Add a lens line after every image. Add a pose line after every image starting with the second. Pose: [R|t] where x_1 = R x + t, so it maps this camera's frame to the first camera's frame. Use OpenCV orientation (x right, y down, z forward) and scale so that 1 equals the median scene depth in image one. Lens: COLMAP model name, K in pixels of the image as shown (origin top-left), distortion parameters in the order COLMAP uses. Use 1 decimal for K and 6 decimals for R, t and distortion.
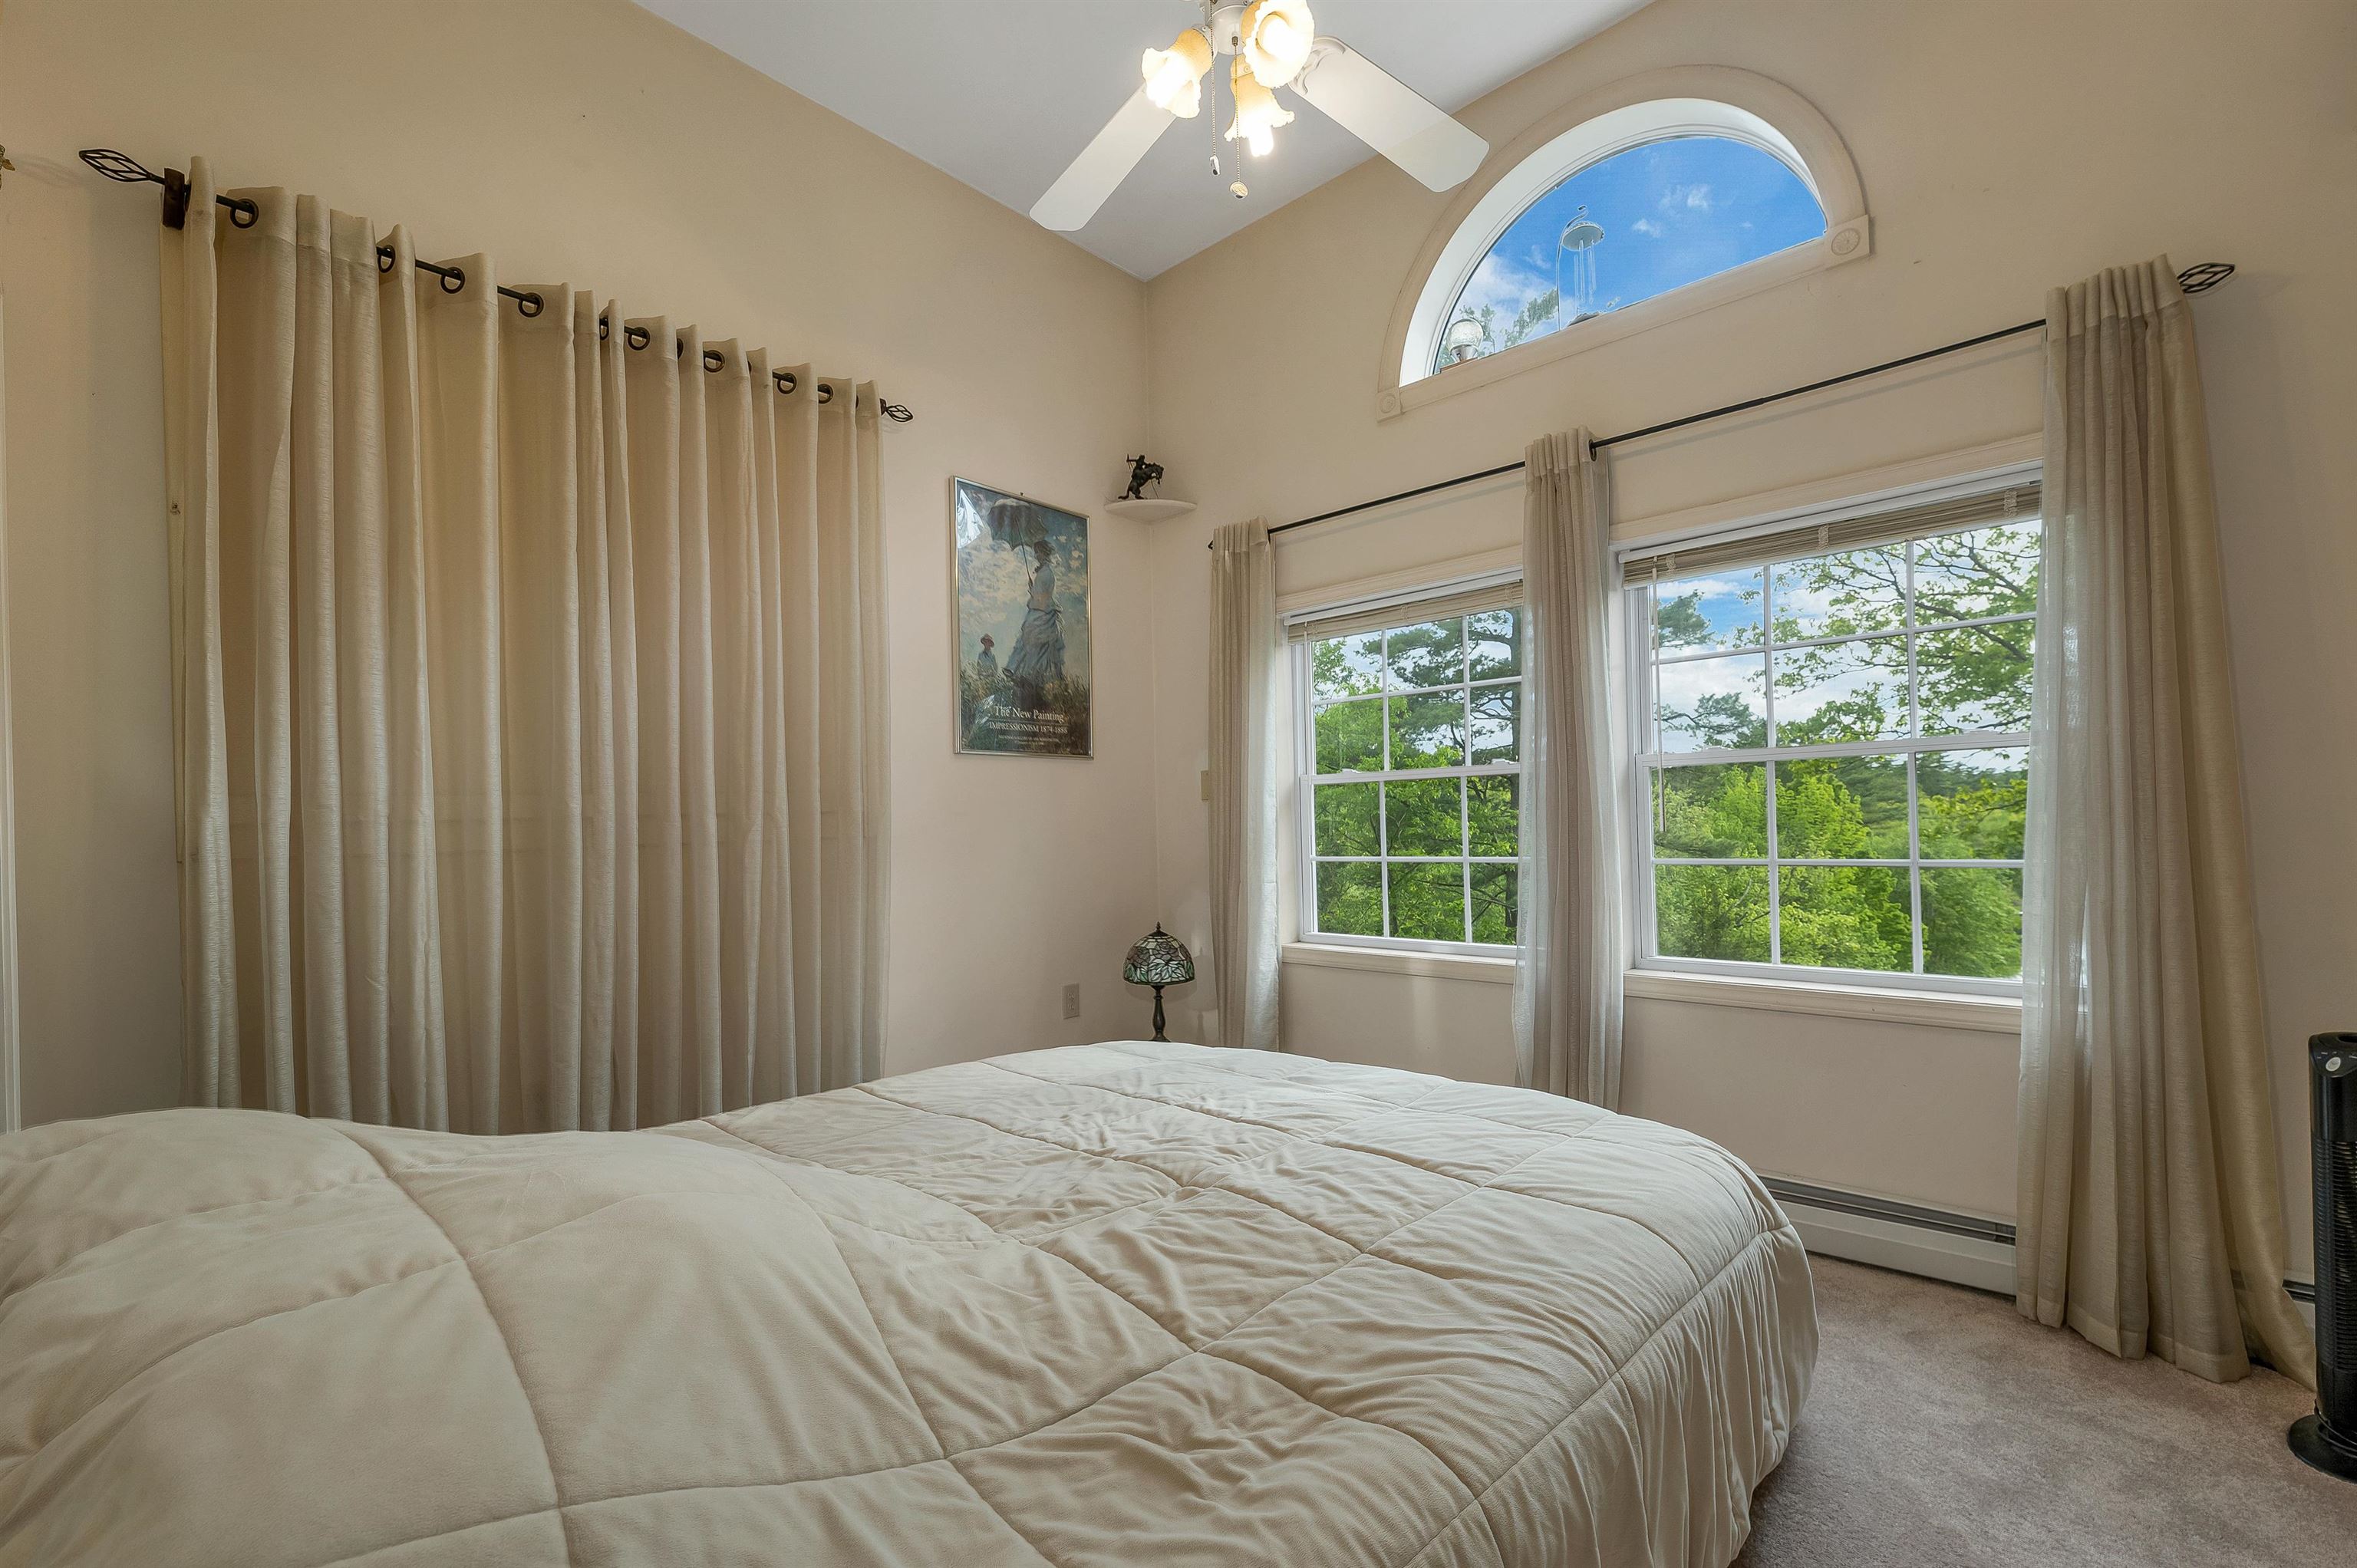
lens RADIAL K [[982.1, 0, 1181.3], [0, 982.1, 780.8], [0, 0, 1]] dist [0.001505, 0.000241]
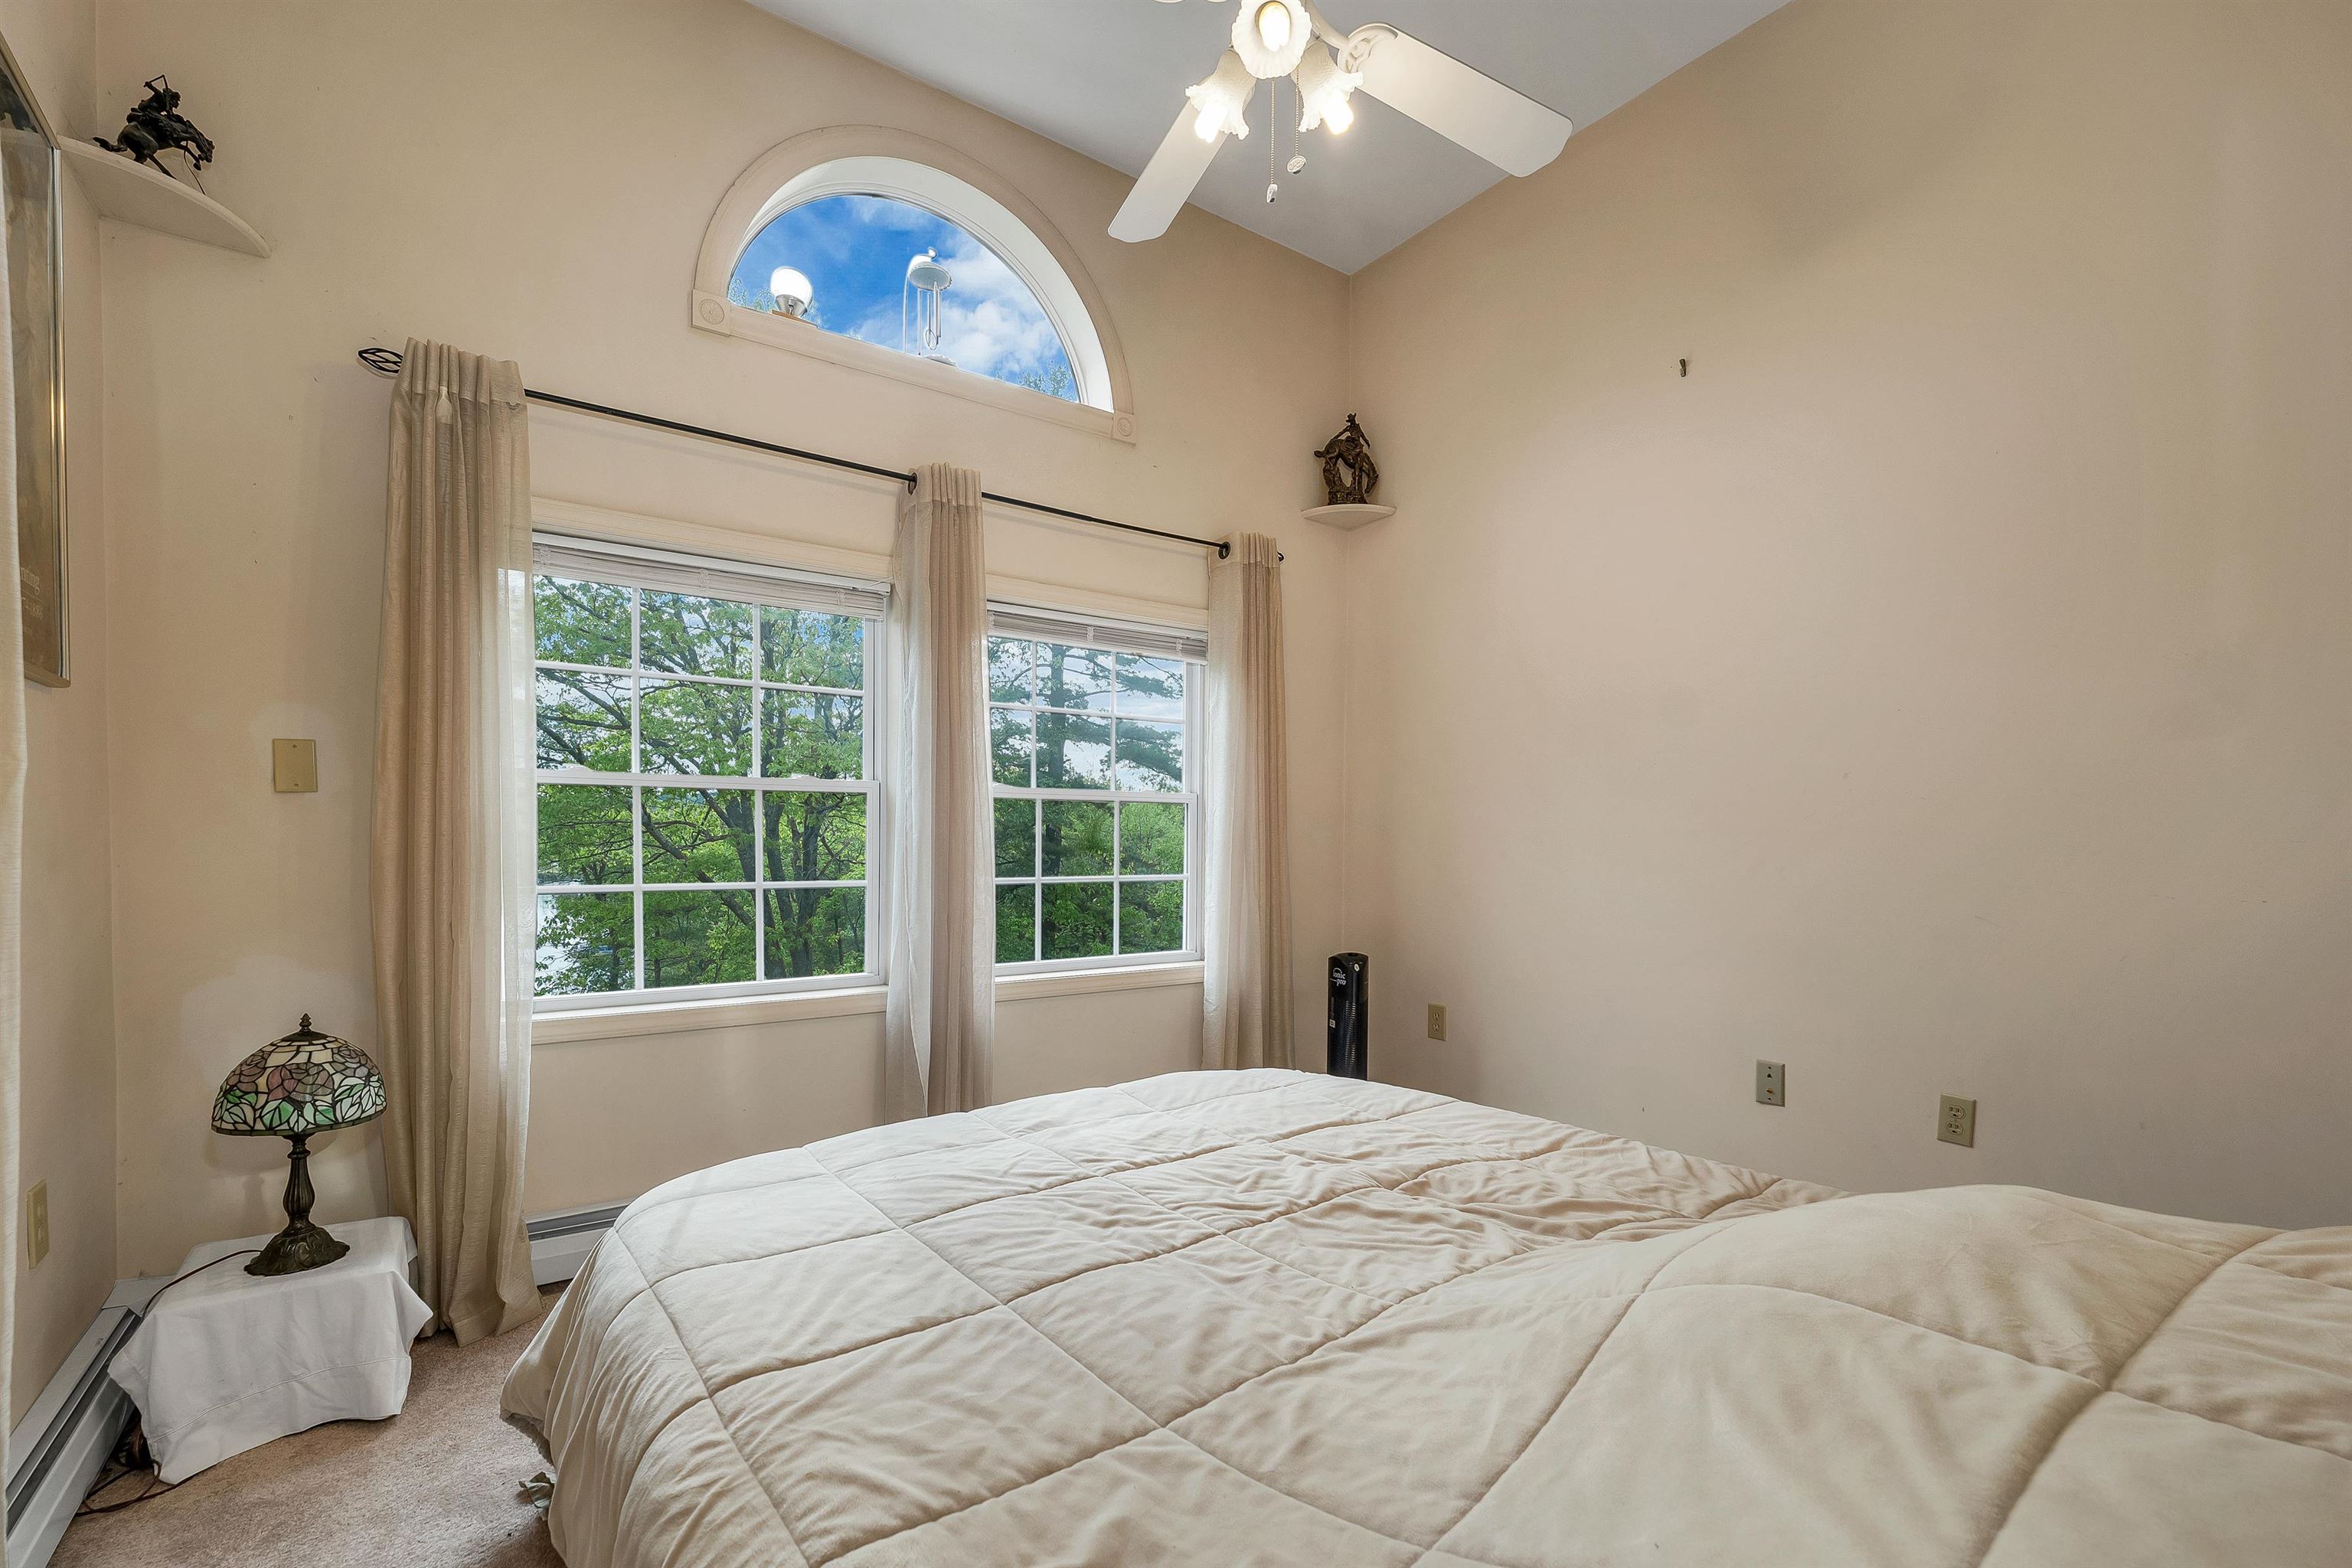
lens RADIAL K [[1001.3, 0, 1177.7], [0, 1001.3, 824.1], [0, 0, 1]] dist [0.002835, 0.000375]
pose [[0.219243, 0.040007, 0.974850, -0.716583], [-0.055599, 0.998048, -0.028455, 0.045921], [-0.974085, -0.047962, 0.221039, 0.656933]]
